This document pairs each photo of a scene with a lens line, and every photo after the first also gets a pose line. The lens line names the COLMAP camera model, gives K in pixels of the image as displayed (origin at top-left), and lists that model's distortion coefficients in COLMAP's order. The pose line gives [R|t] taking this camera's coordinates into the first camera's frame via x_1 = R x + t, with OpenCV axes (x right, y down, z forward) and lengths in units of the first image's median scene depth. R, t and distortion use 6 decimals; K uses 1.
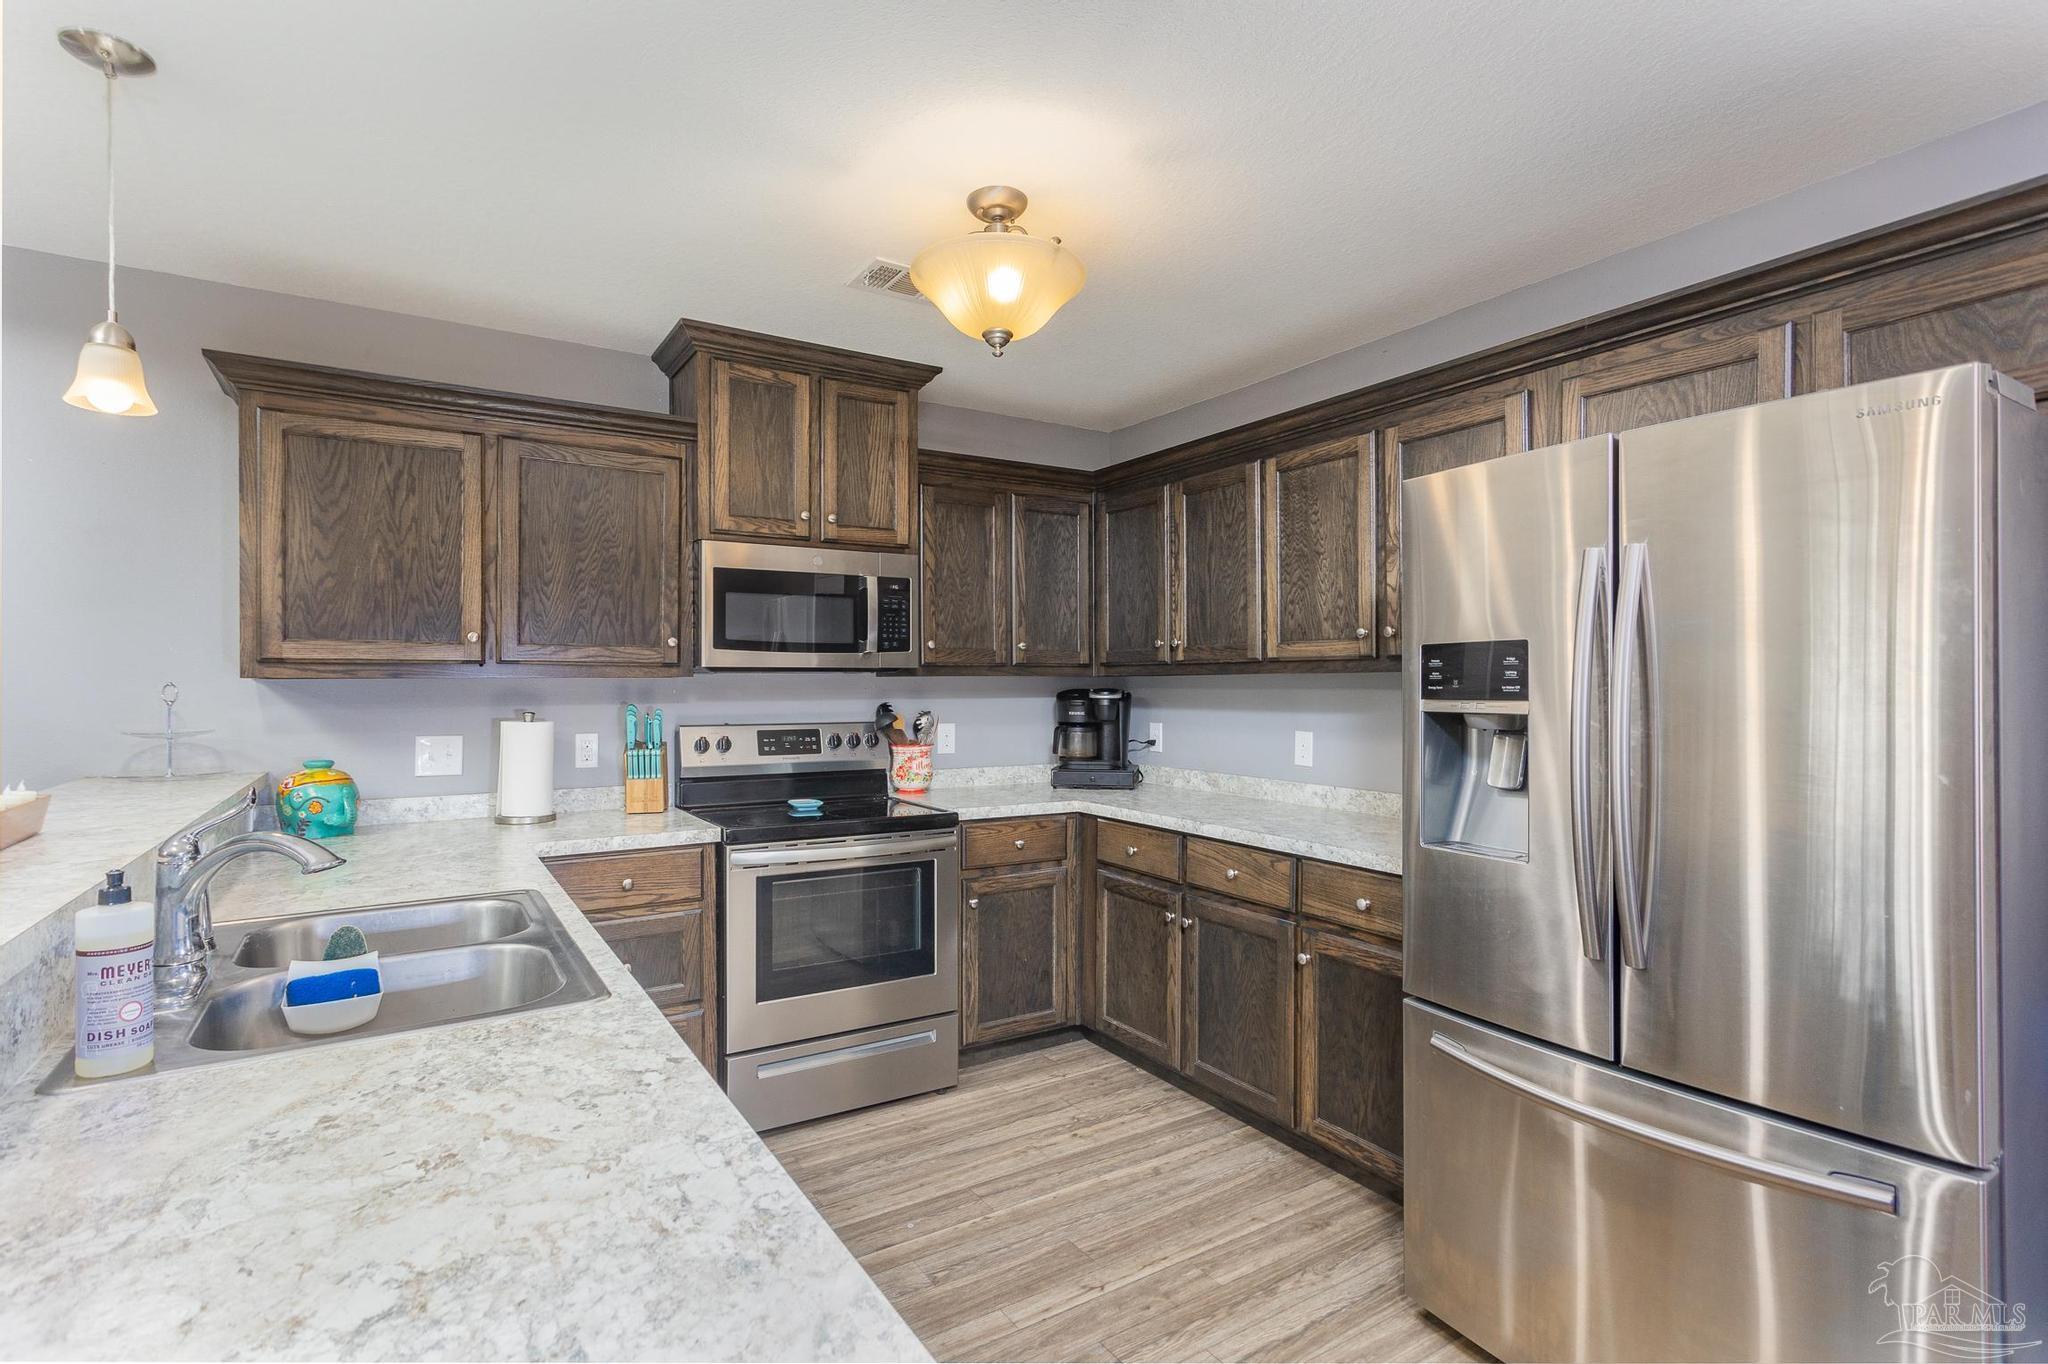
lens RADIAL K [[990.9, 0, 1022.0], [0, 990.9, 687.6], [0, 0, 1]] dist [-0.001949, 0.007113]
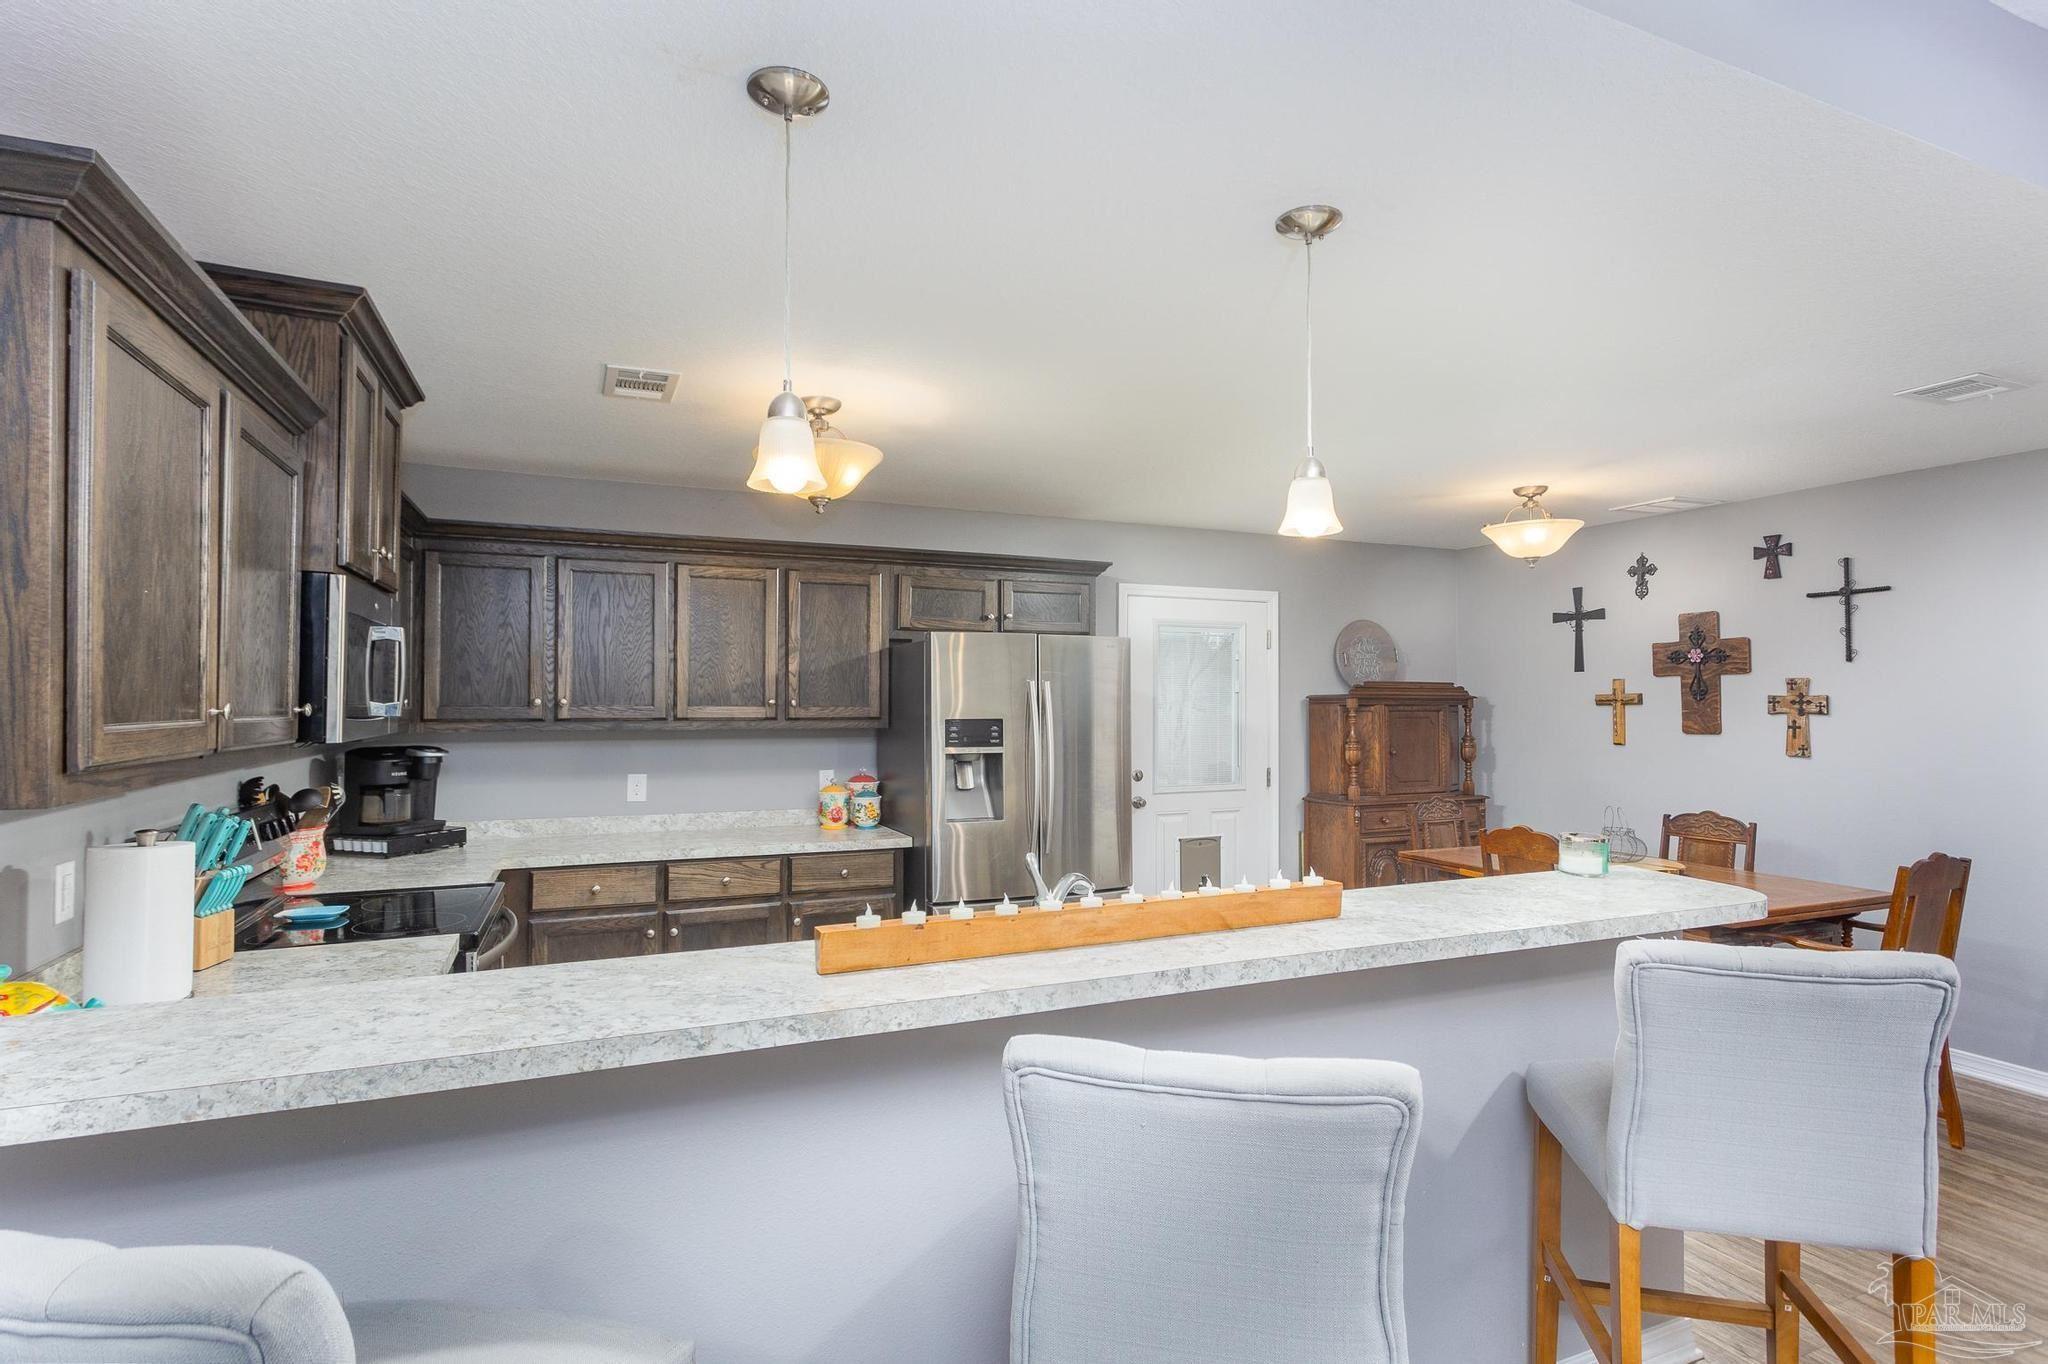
lens RADIAL K [[990.9, 0, 1010.1], [0, 990.9, 690.9], [0, 0, 1]] dist [-0.001949, 0.007113]
pose [[0.165357, 0.011676, 0.986165, -1.003858], [0.004379, 0.999911, -0.012573, -0.049494], [-0.986224, 0.006398, 0.165291, 0.375692]]
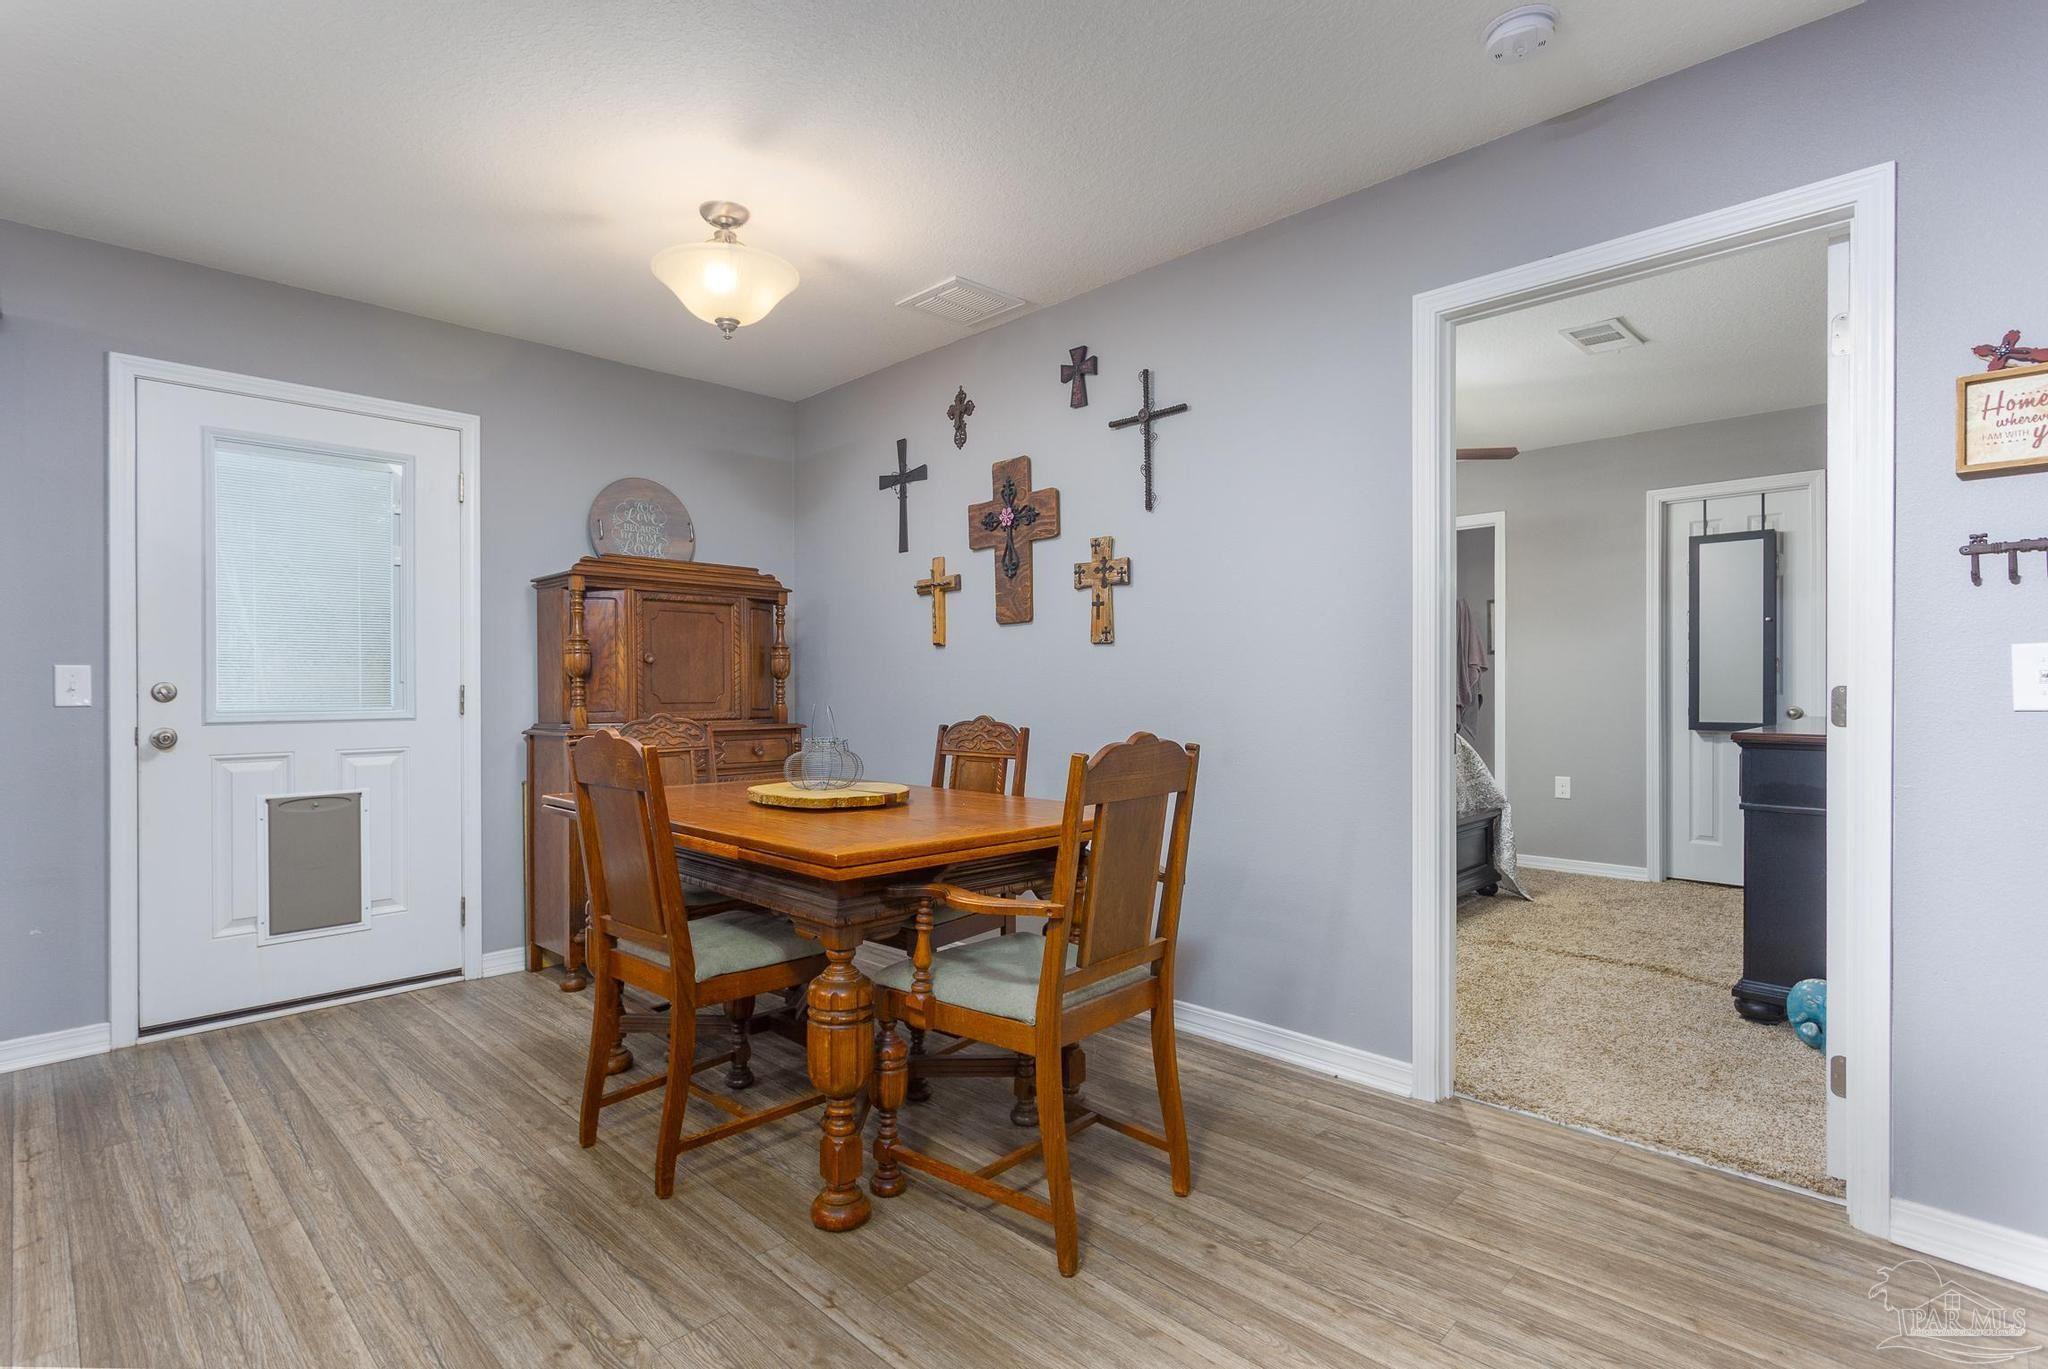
lens RADIAL K [[990.9, 0, 1005.1], [0, 990.9, 694.6], [0, 0, 1]] dist [-0.001949, 0.007113]
pose [[-0.213260, -0.006352, 0.976975, -0.419713], [0.008204, 0.999932, 0.008292, 0.079441], [-0.976961, 0.009784, -0.213194, -0.182888]]
